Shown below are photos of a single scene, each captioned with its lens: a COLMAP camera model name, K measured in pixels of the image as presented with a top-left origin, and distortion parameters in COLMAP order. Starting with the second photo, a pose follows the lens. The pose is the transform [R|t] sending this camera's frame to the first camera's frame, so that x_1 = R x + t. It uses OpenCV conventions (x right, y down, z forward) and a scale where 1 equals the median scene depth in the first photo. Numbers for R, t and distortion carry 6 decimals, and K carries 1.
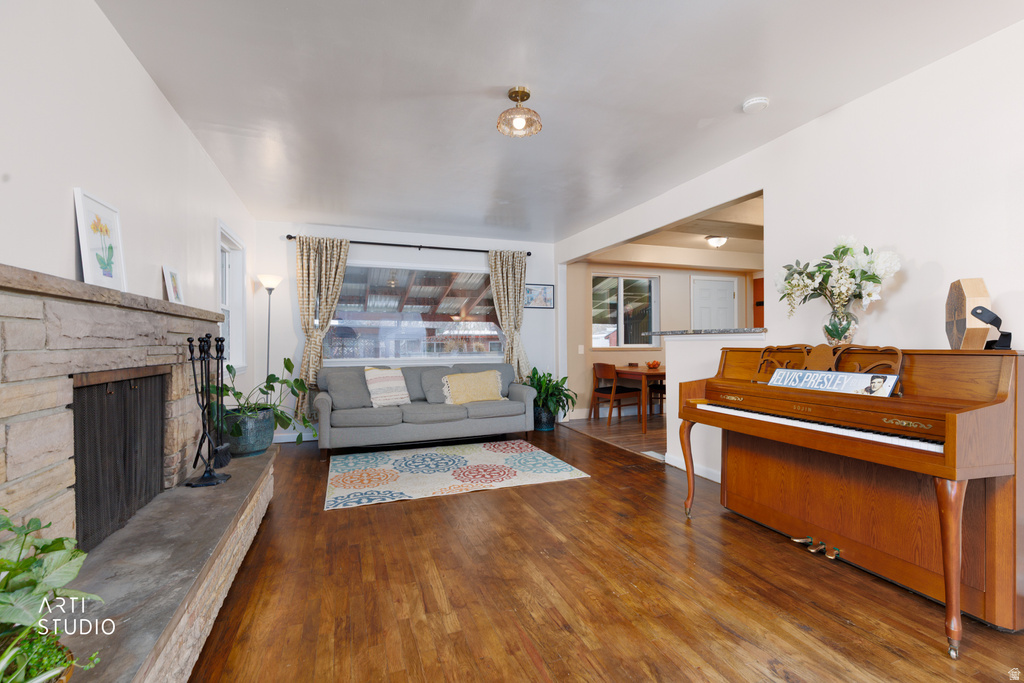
lens RADIAL K [[456.1, 0, 515.8], [0, 456.1, 340.0], [0, 0, 1]] dist [0.006203, -0.000964]
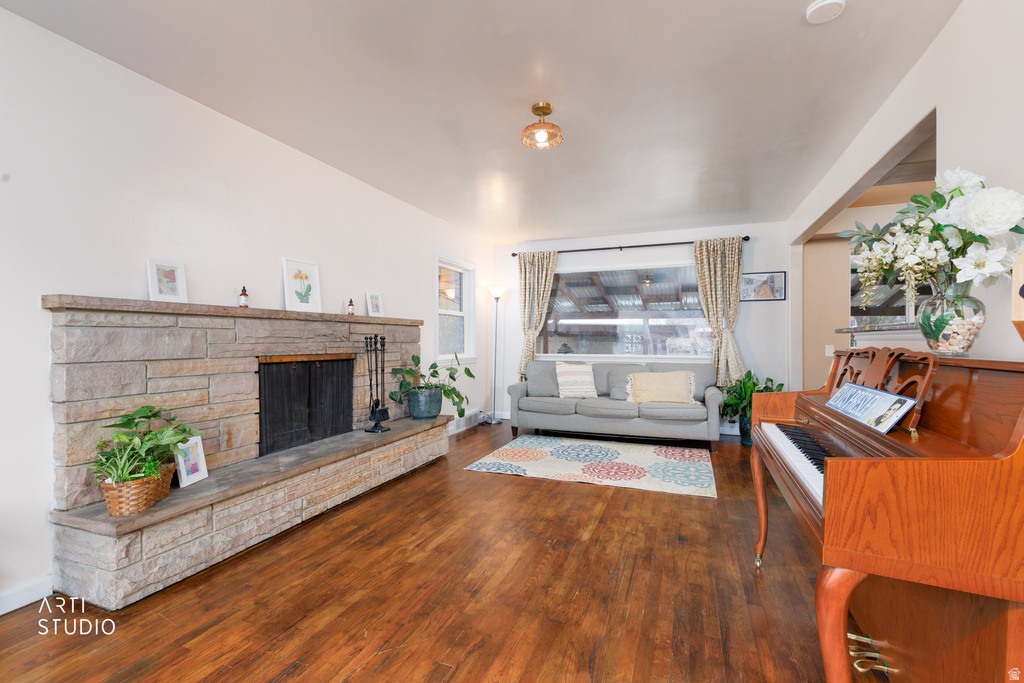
lens RADIAL K [[456.1, 0, 515.8], [0, 456.1, 340.0], [0, 0, 1]] dist [0.006203, -0.000964]
pose [[0.749883, 0.005998, -0.661544, 0.525243], [-0.001506, 0.999972, 0.007359, -0.004628], [0.661569, -0.004522, 0.749870, 0.121363]]
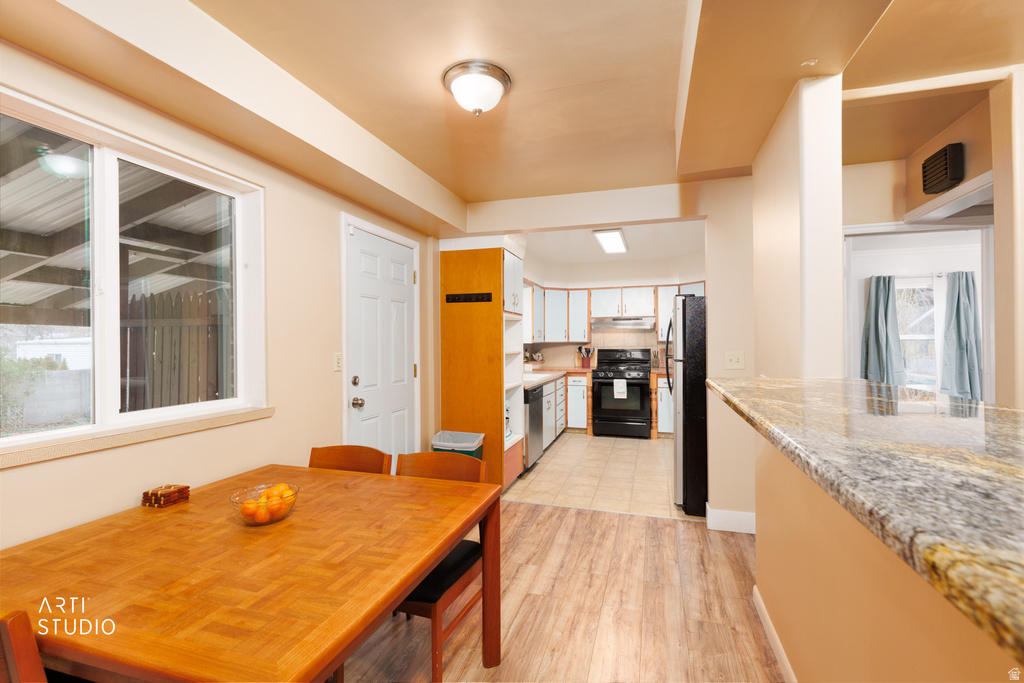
lens RADIAL K [[456.1, 0, 515.8], [0, 456.1, 340.0], [0, 0, 1]] dist [0.006203, -0.000964]
pose [[0.603947, 0.003722, 0.797016, 0.358765], [-0.000355, 0.999990, -0.004401, -0.067020], [-0.797024, 0.002375, 0.603943, 1.445606]]
